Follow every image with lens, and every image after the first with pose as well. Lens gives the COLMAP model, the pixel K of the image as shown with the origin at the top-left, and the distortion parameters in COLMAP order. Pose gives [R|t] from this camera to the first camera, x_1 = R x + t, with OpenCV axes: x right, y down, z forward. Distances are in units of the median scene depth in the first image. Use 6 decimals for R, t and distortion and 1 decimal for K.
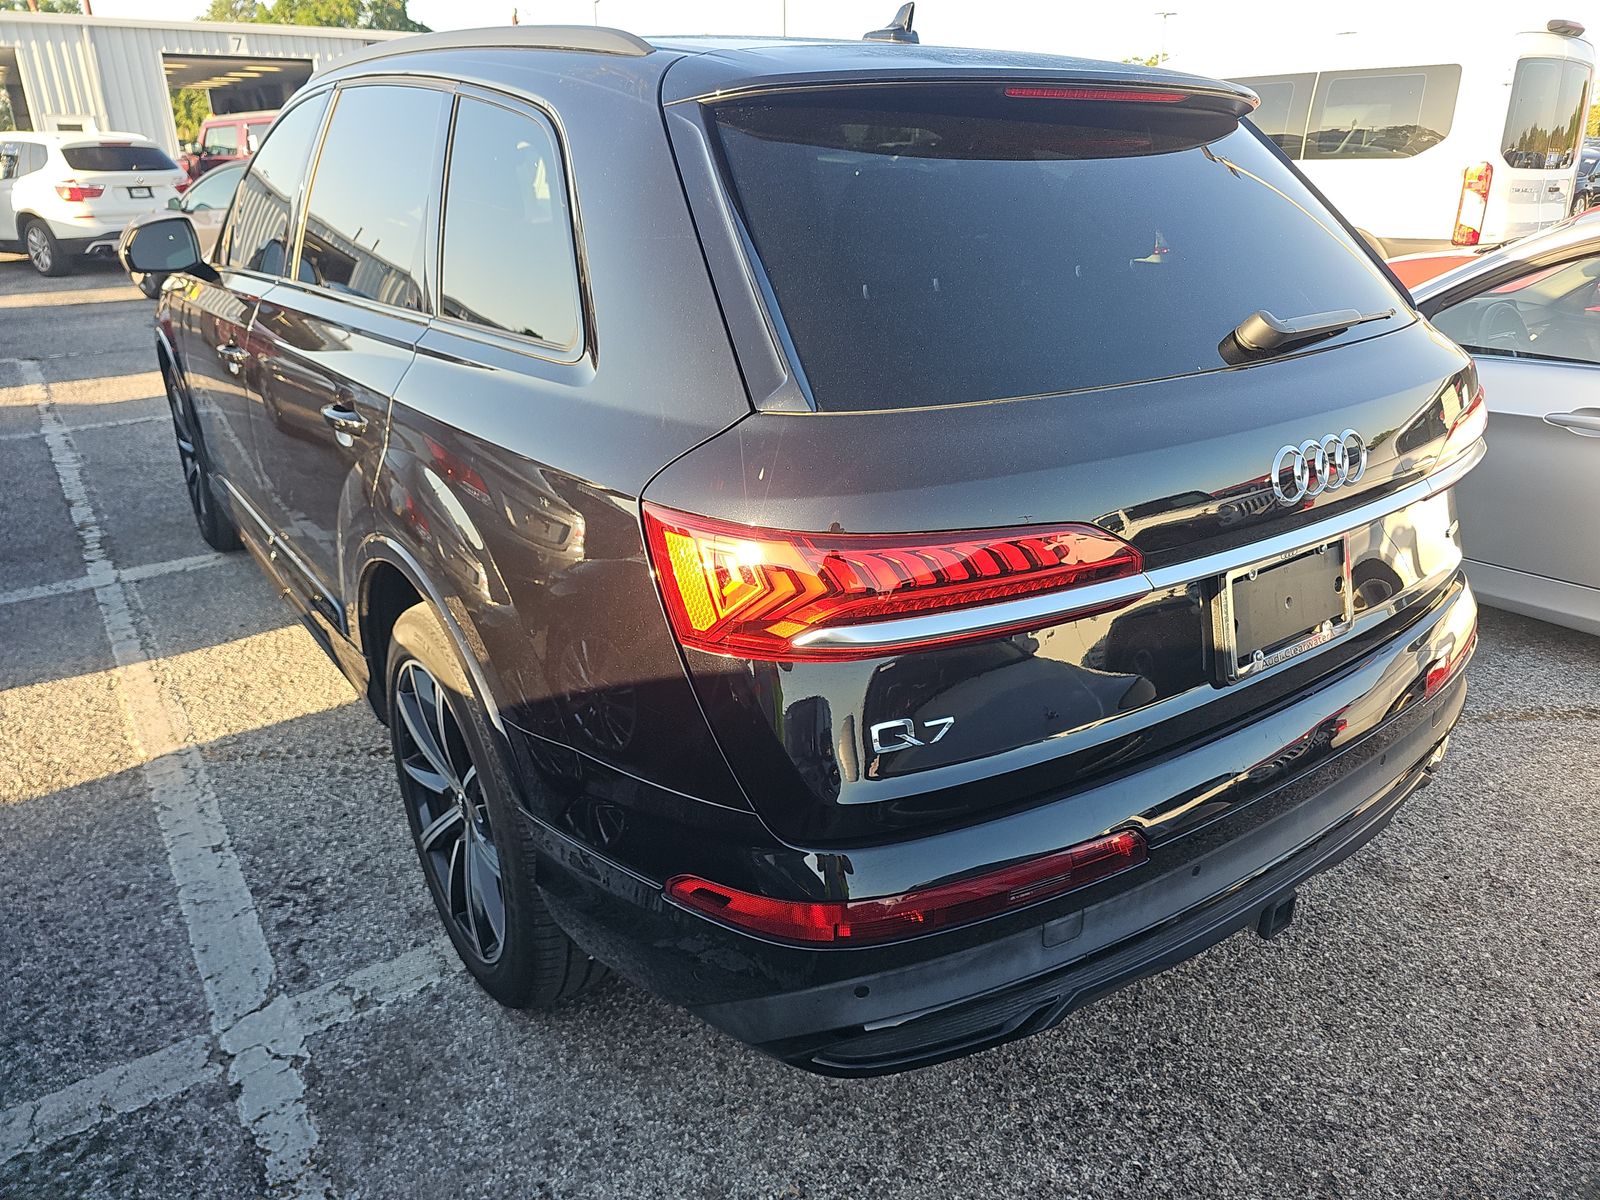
lens RADIAL K [[1076.6, 0, 794.4], [0, 1076.6, 590.8], [0, 0, 1]] dist [0.007065, -0.016450]
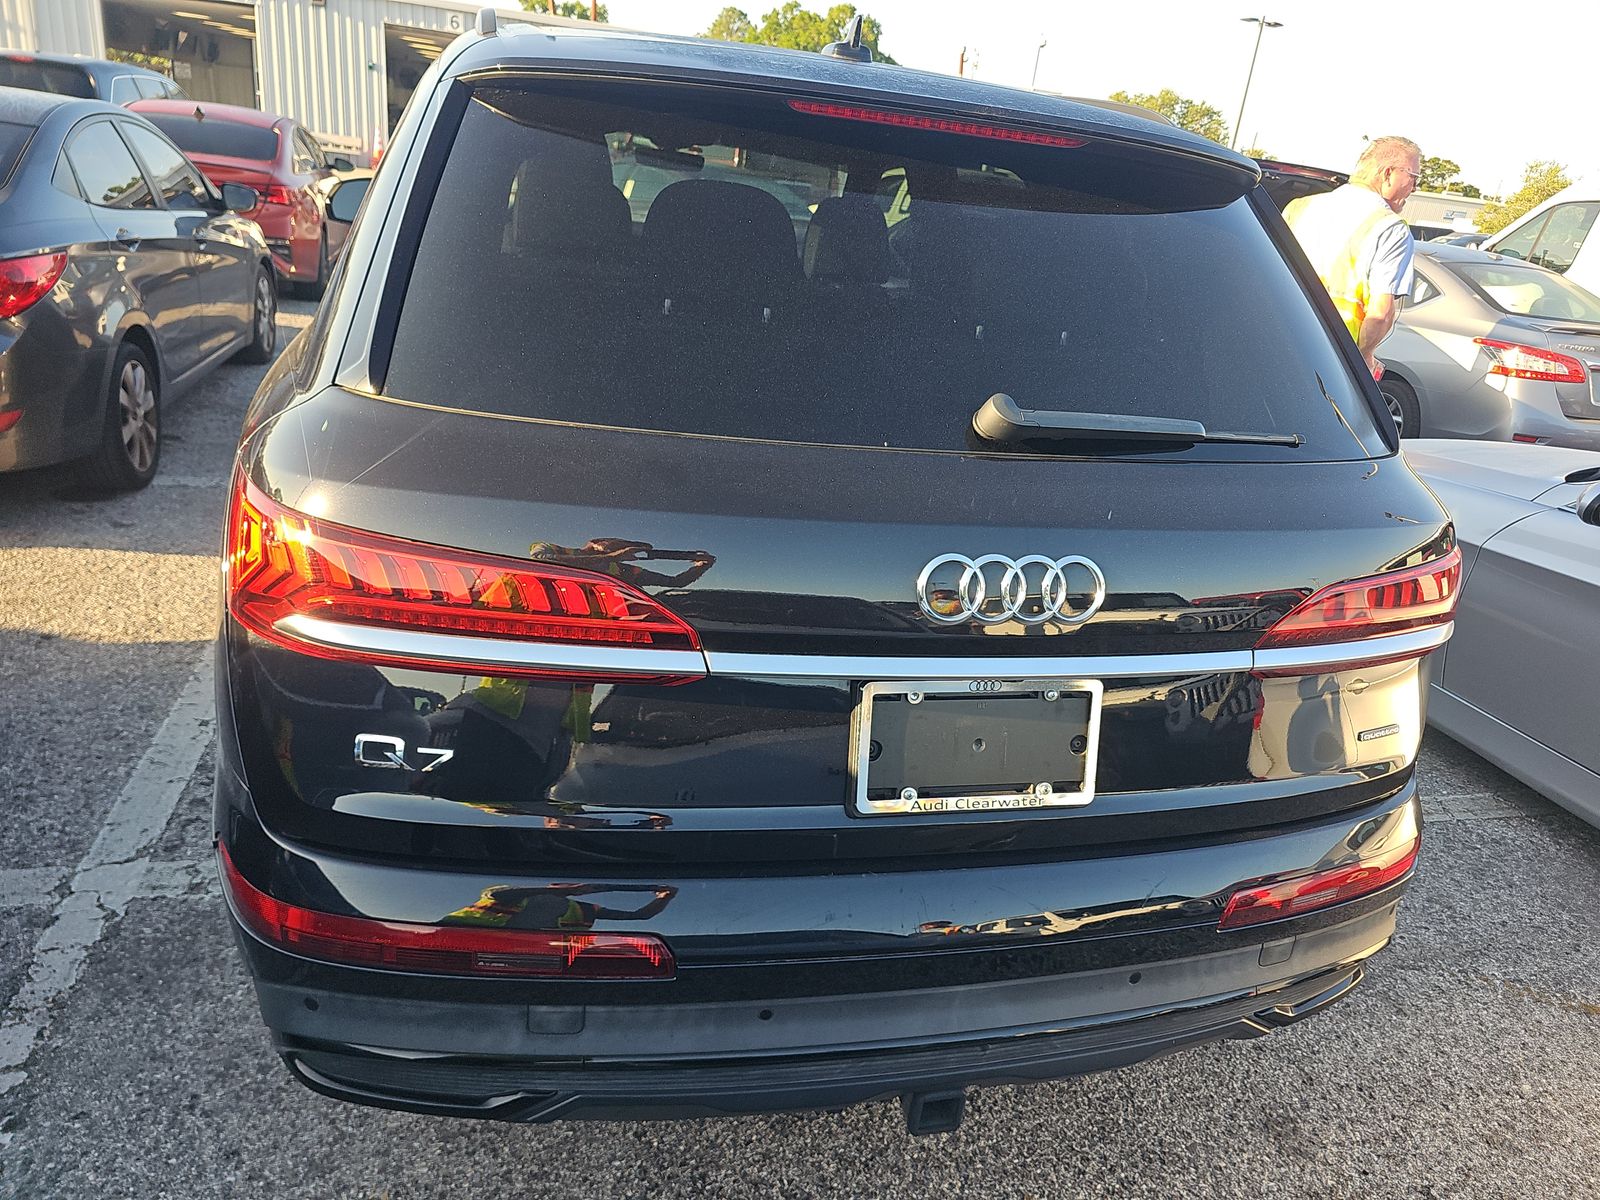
lens RADIAL K [[1076.6, 0, 802.7], [0, 1076.6, 609.5], [0, 0, 1]] dist [0.007065, -0.016450]
pose [[0.924787, 0.233701, -0.300254, 0.469730], [-0.239642, 0.970705, 0.017442, -0.060575], [0.295535, 0.055823, 0.953700, 0.140666]]
